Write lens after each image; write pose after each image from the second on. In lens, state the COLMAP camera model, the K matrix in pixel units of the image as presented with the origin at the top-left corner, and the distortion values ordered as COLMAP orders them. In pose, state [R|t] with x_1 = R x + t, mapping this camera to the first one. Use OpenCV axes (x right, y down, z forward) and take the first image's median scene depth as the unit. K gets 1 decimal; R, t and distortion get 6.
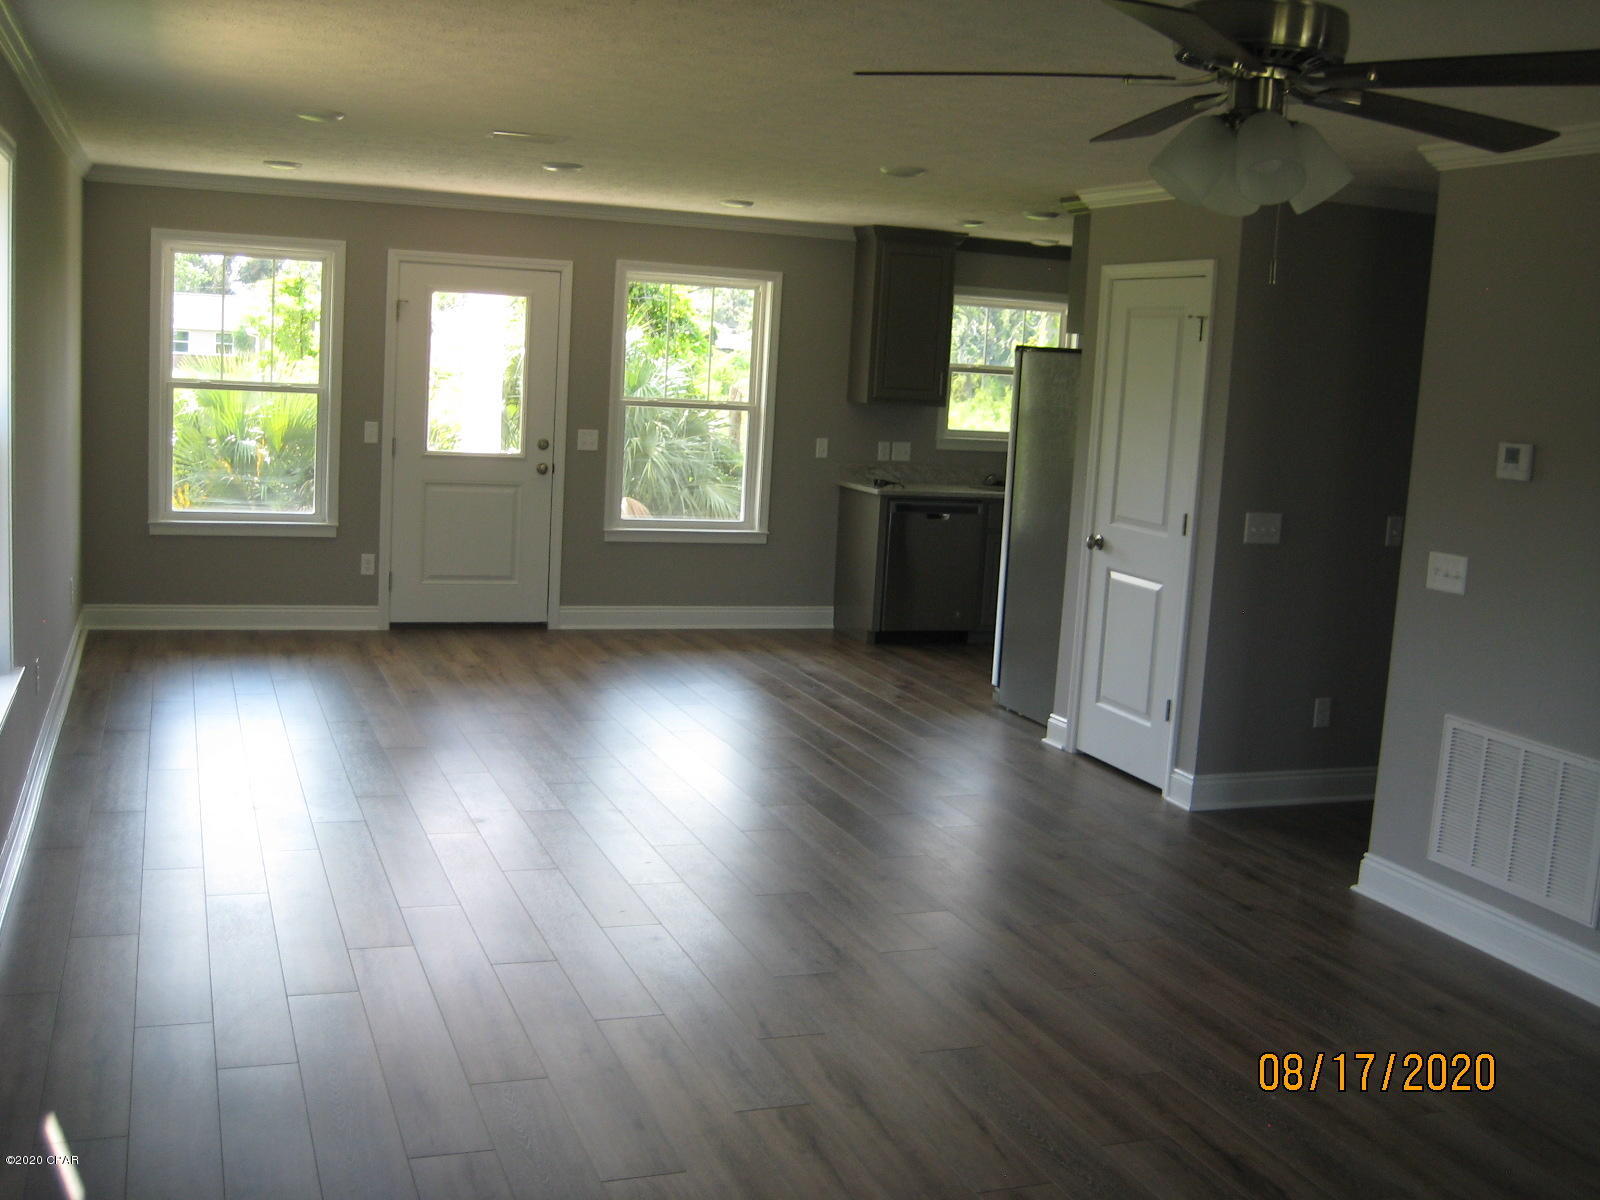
lens RADIAL K [[1667.5, 0, 807.8], [0, 1667.5, 600.9], [0, 0, 1]] dist [-0.147798, 0.157965]
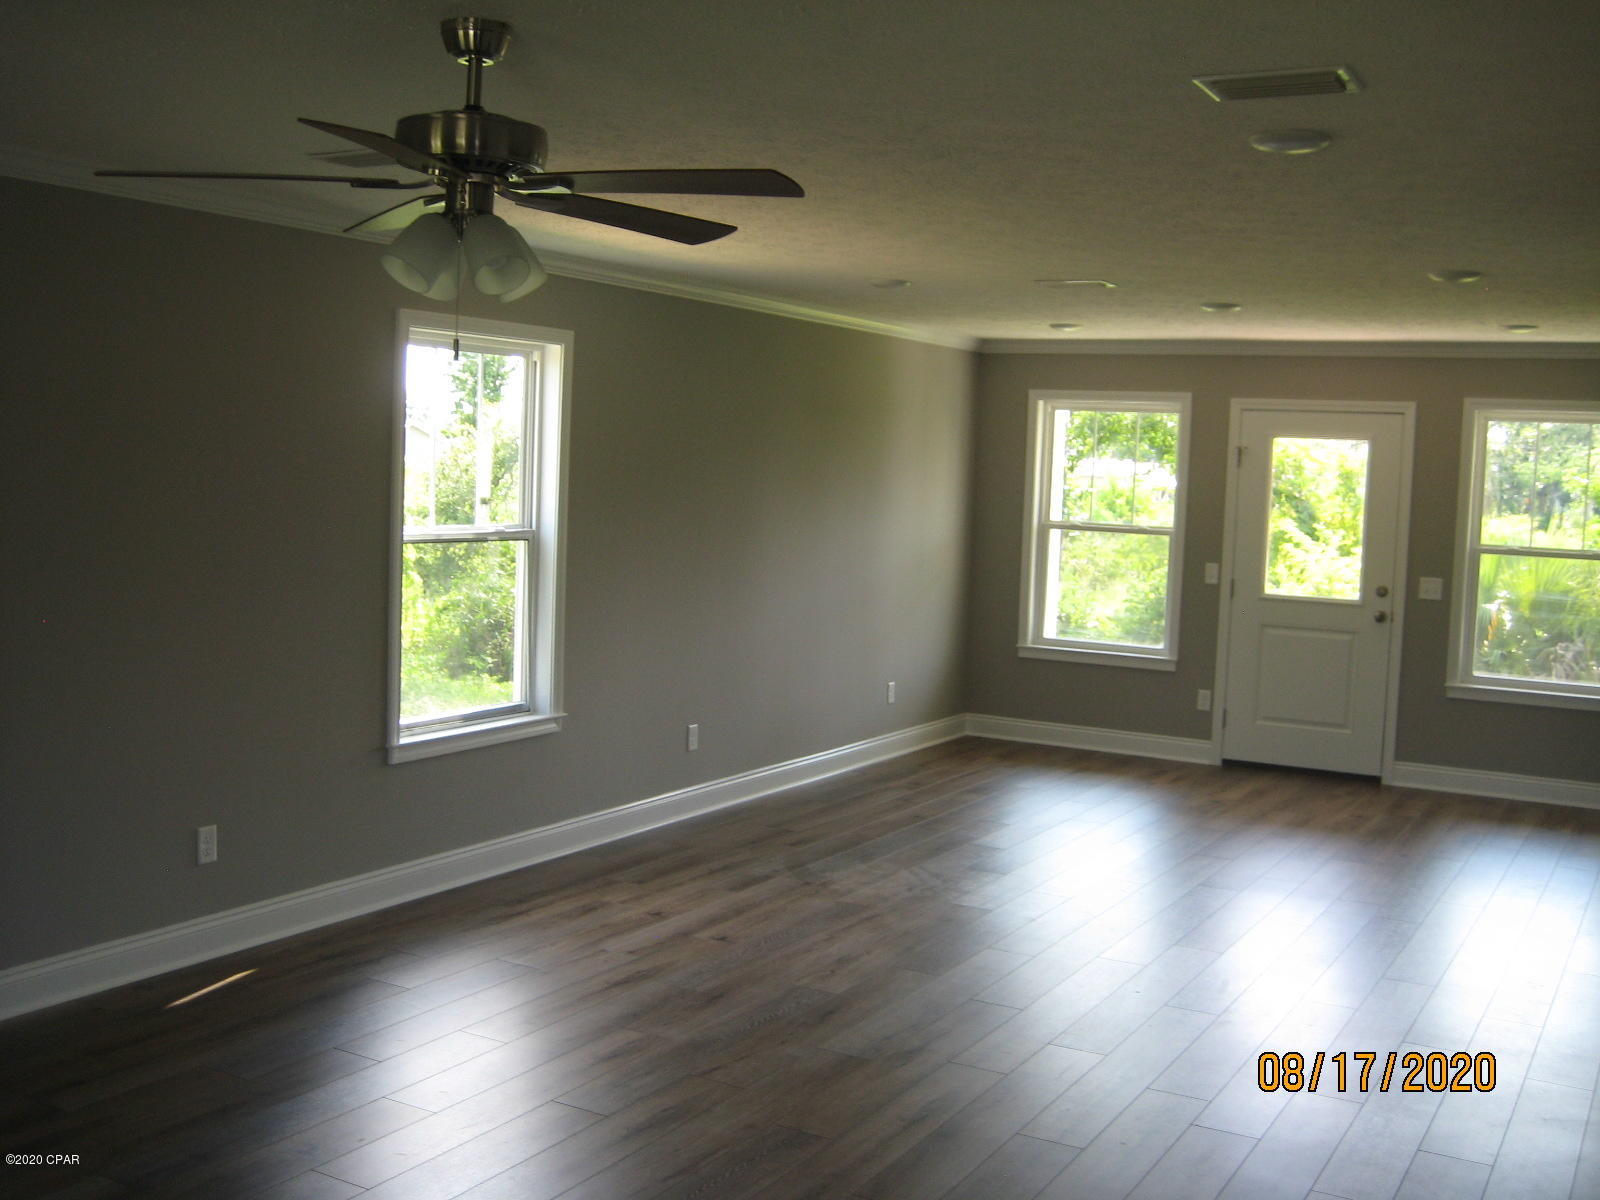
lens RADIAL K [[1667.5, 0, 807.8], [0, 1667.5, 600.9], [0, 0, 1]] dist [-0.147798, 0.157965]
pose [[0.637680, 0.027920, -0.769795, 0.369142], [-0.110449, 0.992331, -0.055502, 0.001230], [0.762342, 0.120415, 0.635874, 0.139038]]
